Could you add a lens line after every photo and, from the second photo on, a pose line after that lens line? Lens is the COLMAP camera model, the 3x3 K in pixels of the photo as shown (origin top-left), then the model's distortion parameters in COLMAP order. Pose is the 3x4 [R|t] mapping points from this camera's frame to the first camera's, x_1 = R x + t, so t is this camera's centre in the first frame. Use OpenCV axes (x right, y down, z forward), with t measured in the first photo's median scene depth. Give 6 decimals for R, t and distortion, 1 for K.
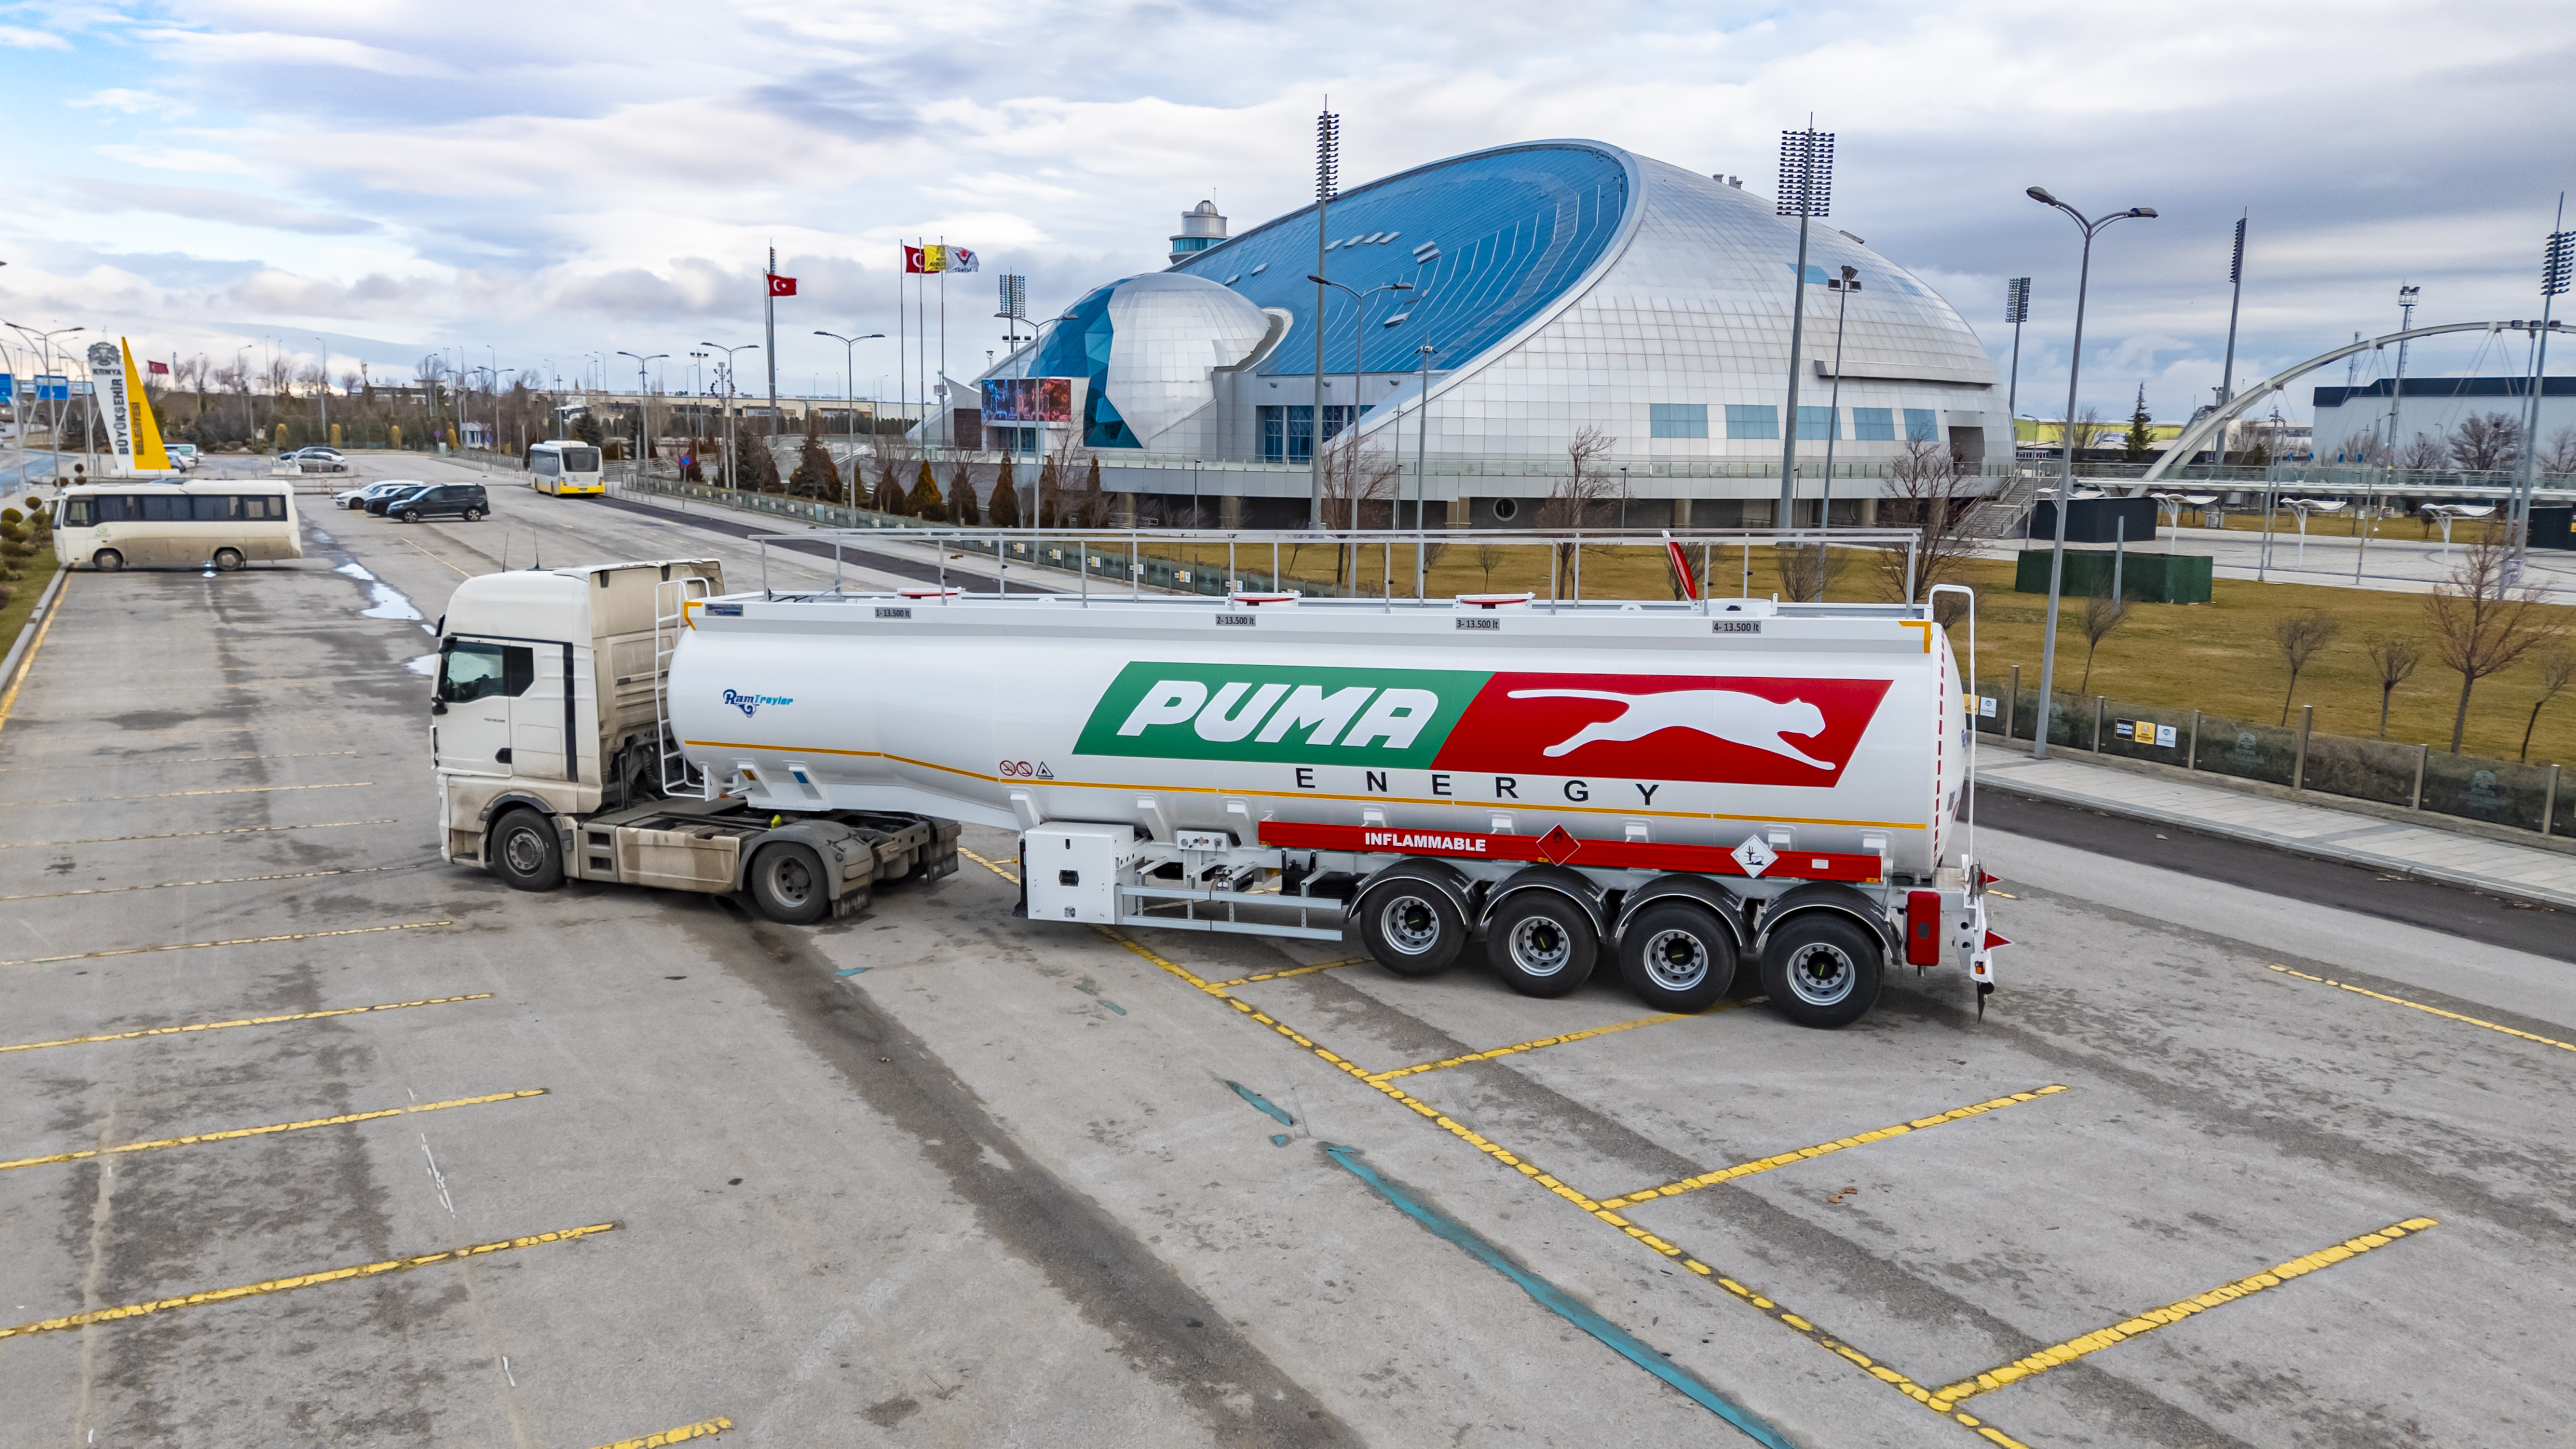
lens RADIAL K [[1882.1, 0, 1298.8], [0, 1882.1, 719.7], [0, 0, 1]] dist [0.074661, -0.066613]
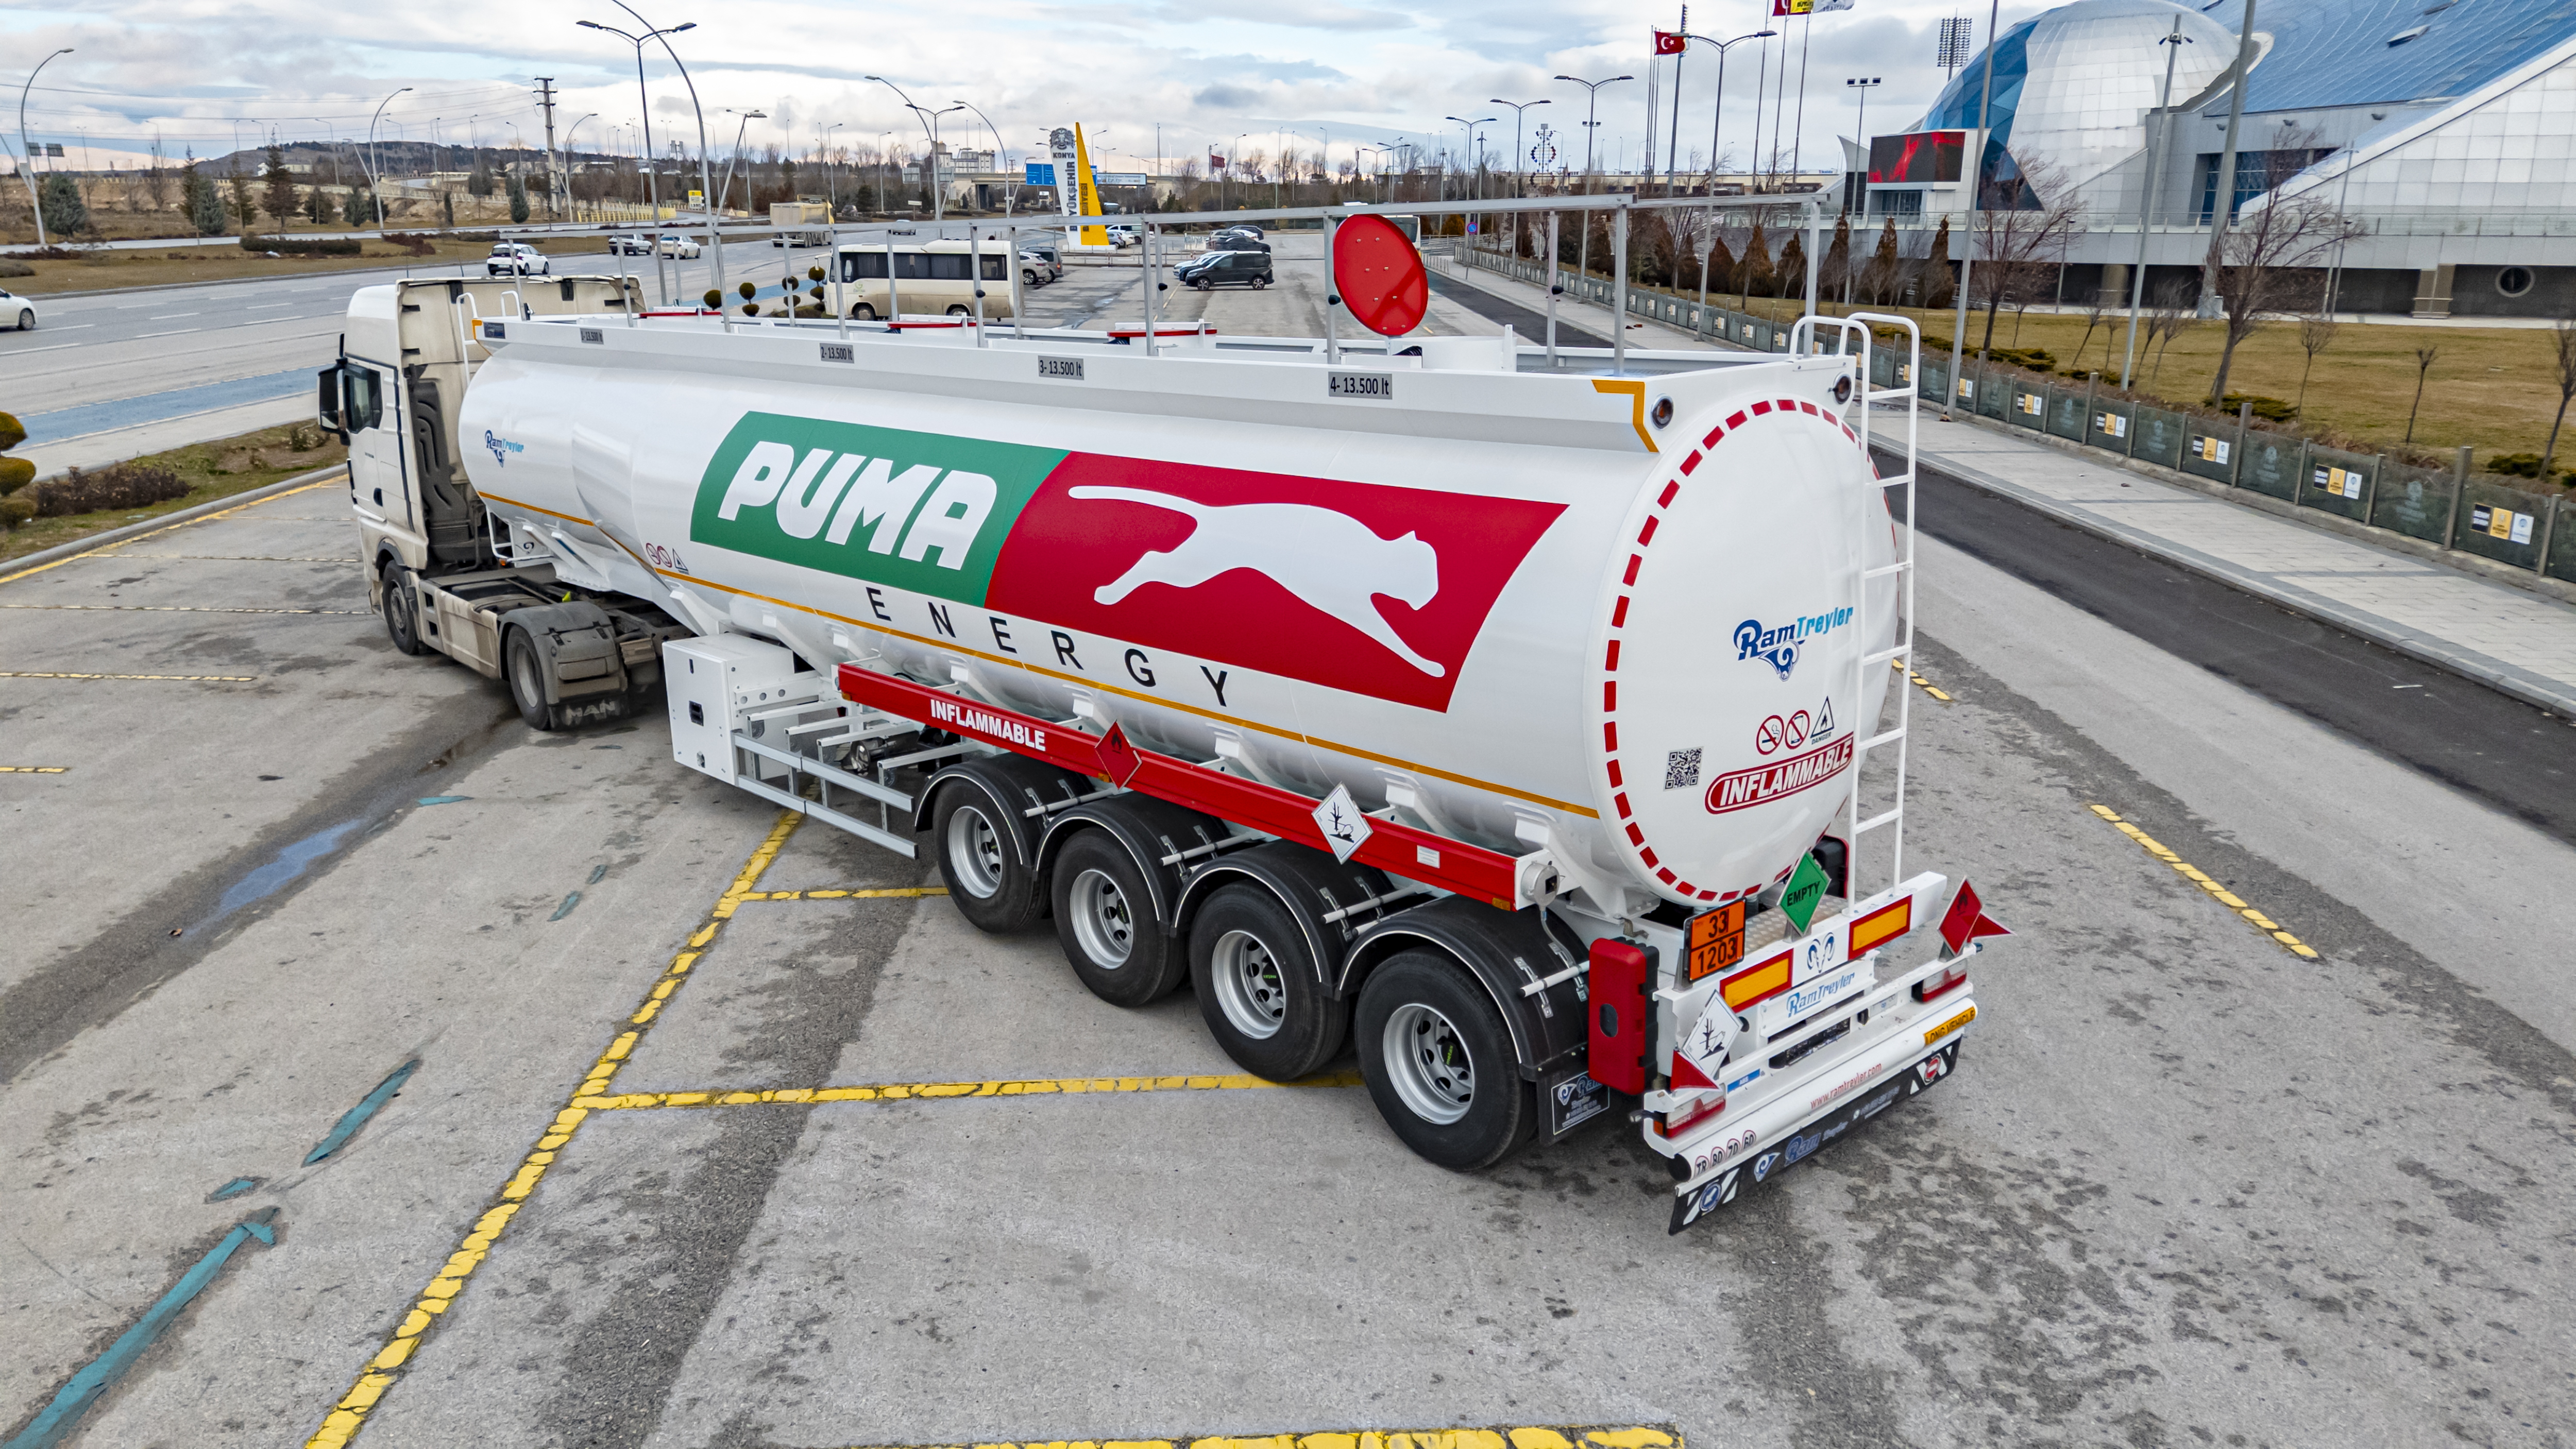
lens RADIAL K [[1882.1, 0, 1298.8], [0, 1882.1, 719.7], [0, 0, 1]] dist [0.074661, -0.066613]
pose [[0.875172, 0.116659, -0.469537, 0.066835], [-0.064200, 0.989914, 0.126287, -0.003178], [0.479534, -0.080379, 0.873834, 0.075678]]
